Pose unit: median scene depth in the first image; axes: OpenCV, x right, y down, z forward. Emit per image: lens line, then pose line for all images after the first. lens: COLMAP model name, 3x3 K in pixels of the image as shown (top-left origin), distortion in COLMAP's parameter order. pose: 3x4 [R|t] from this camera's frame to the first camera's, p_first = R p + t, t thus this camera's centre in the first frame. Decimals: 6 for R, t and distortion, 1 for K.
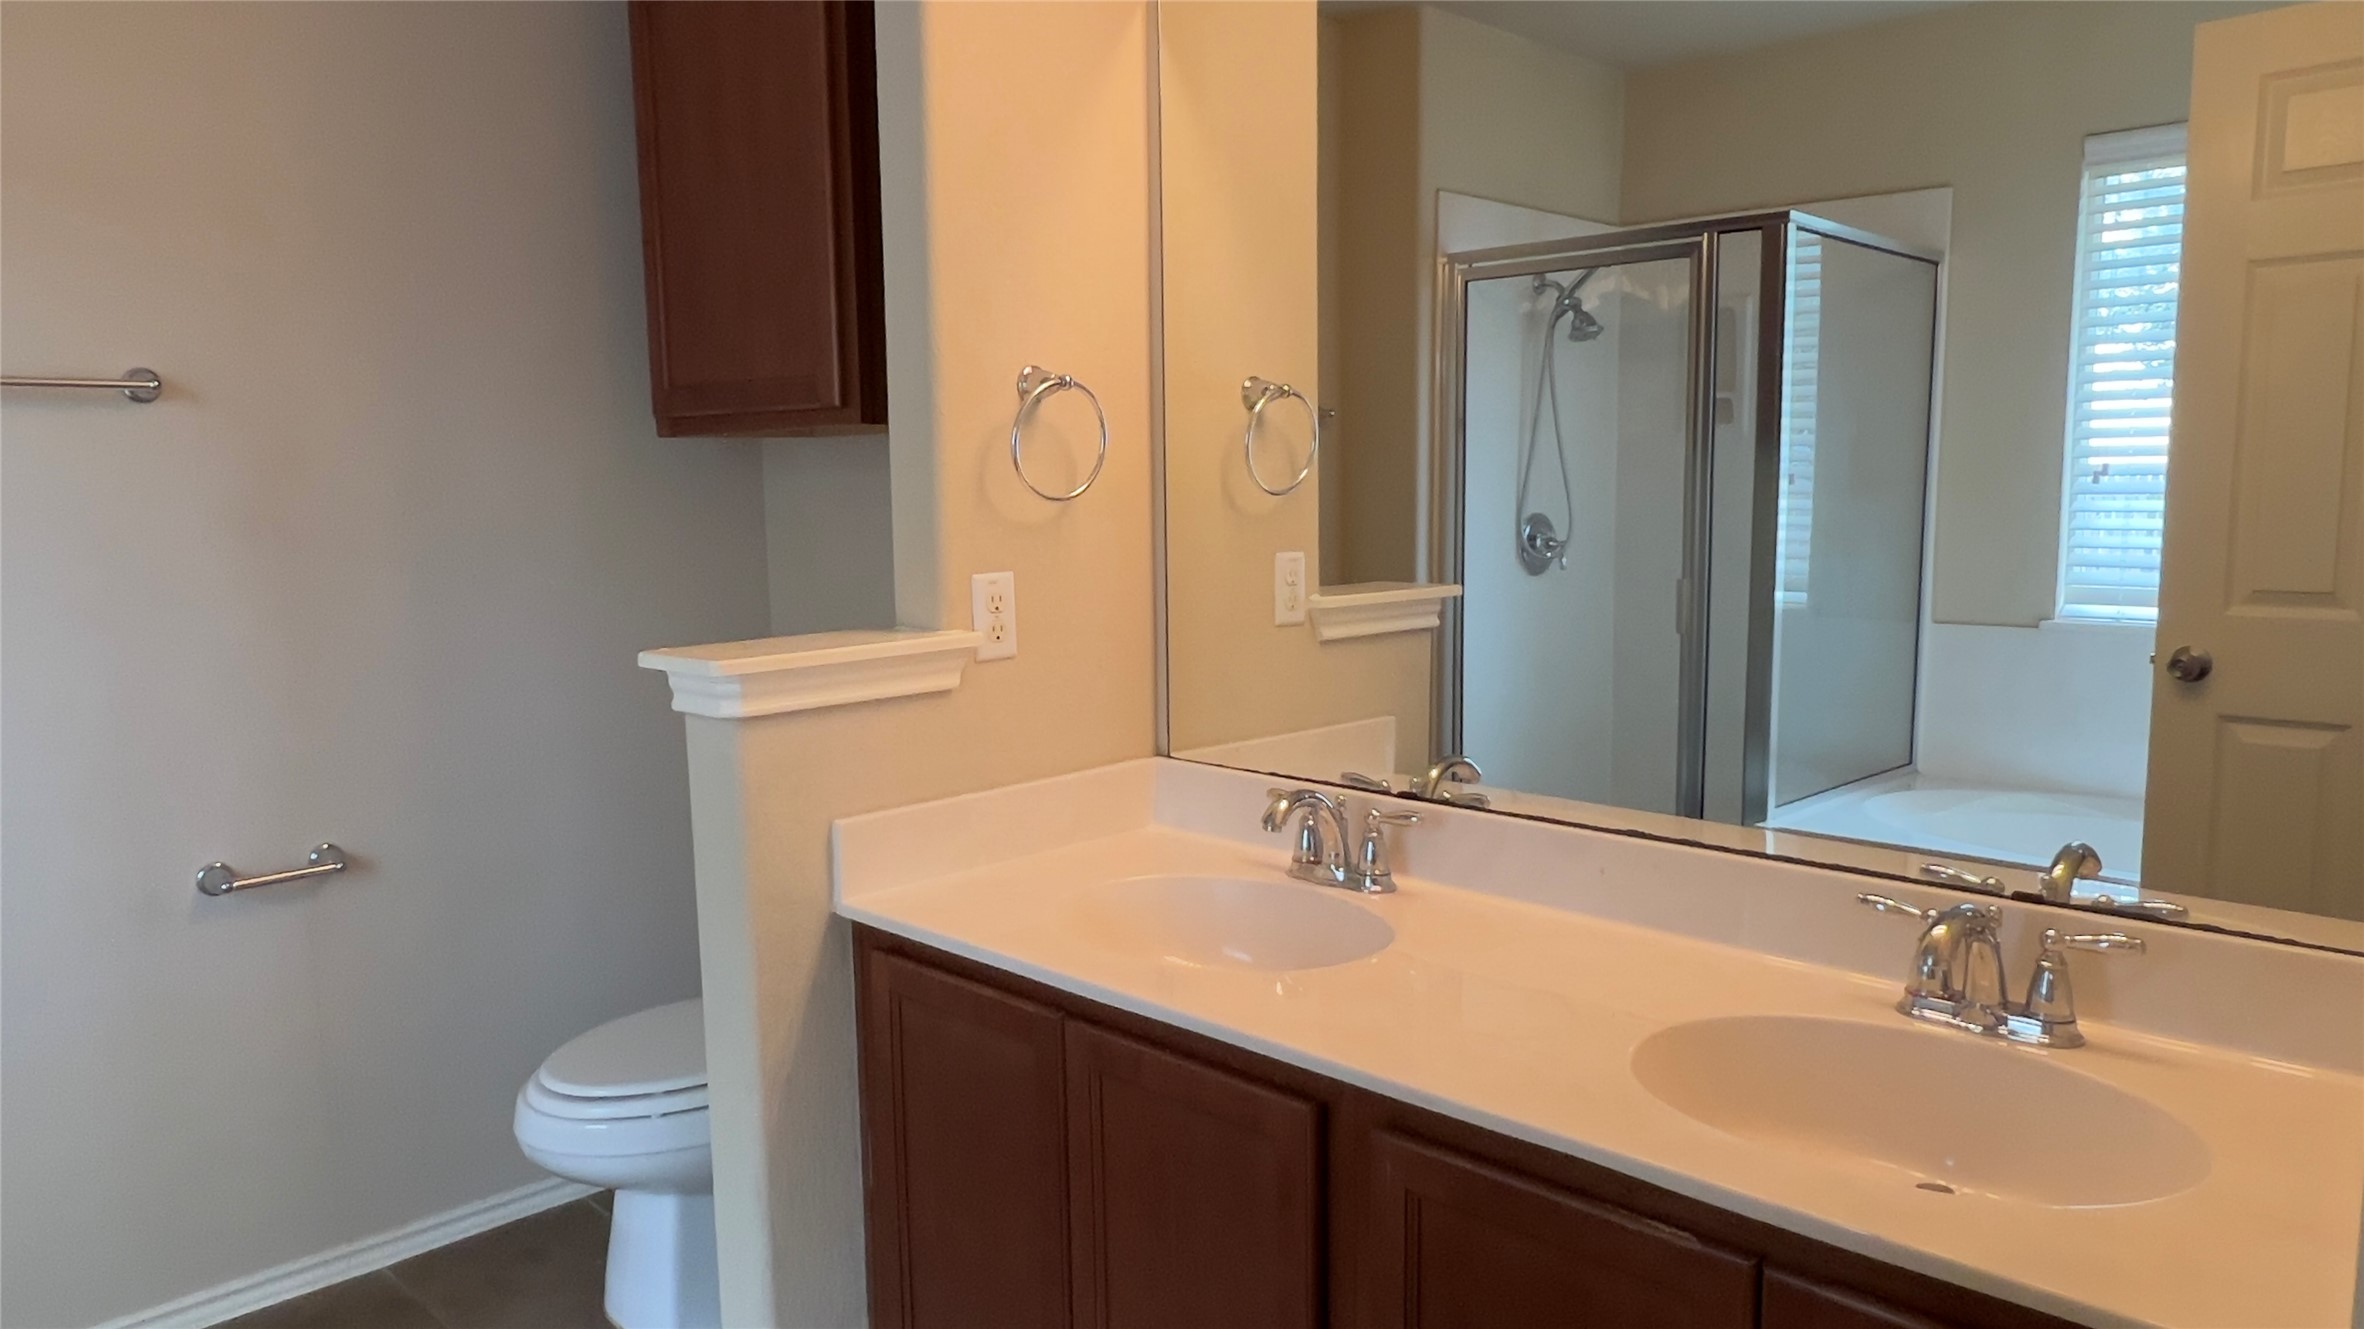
lens RADIAL K [[1588.8, 0, 1182.1], [0, 1588.8, 661.2], [0, 0, 1]] dist [0.001458, 0.000871]
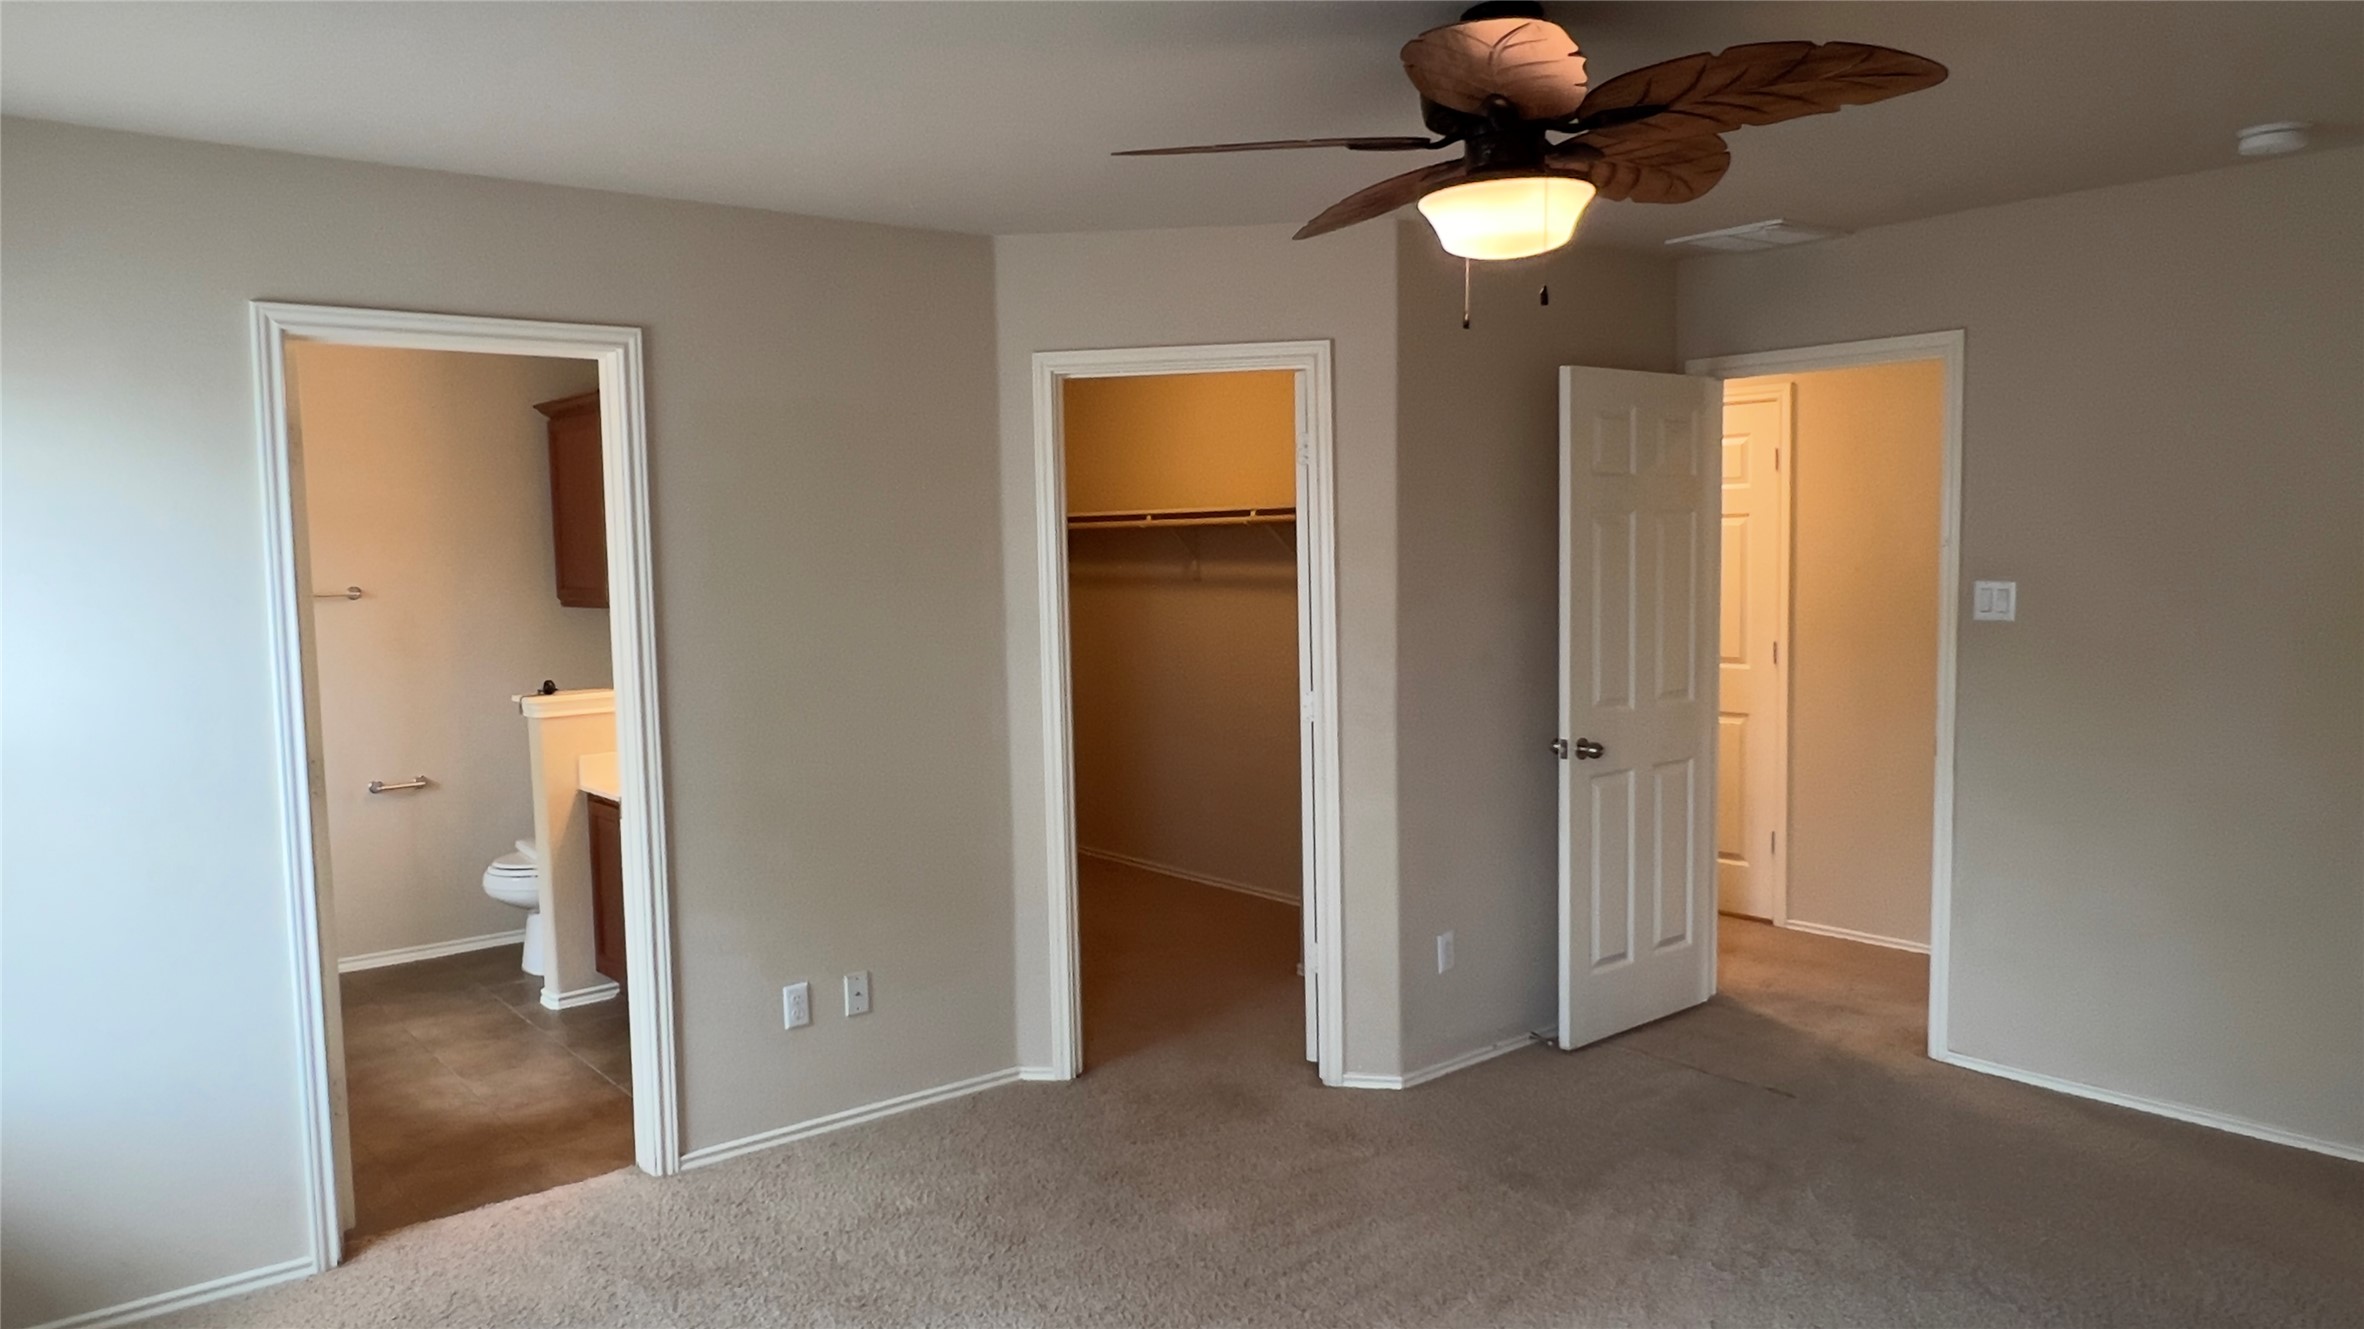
lens RADIAL K [[1588.8, 0, 1182.1], [0, 1588.8, 669.6], [0, 0, 1]] dist [0.001458, 0.000871]
pose [[0.994082, -0.003885, -0.108566, 0.975029], [-0.000518, 0.999180, -0.040496, 0.052154], [0.108635, 0.040313, 0.993264, -1.429254]]
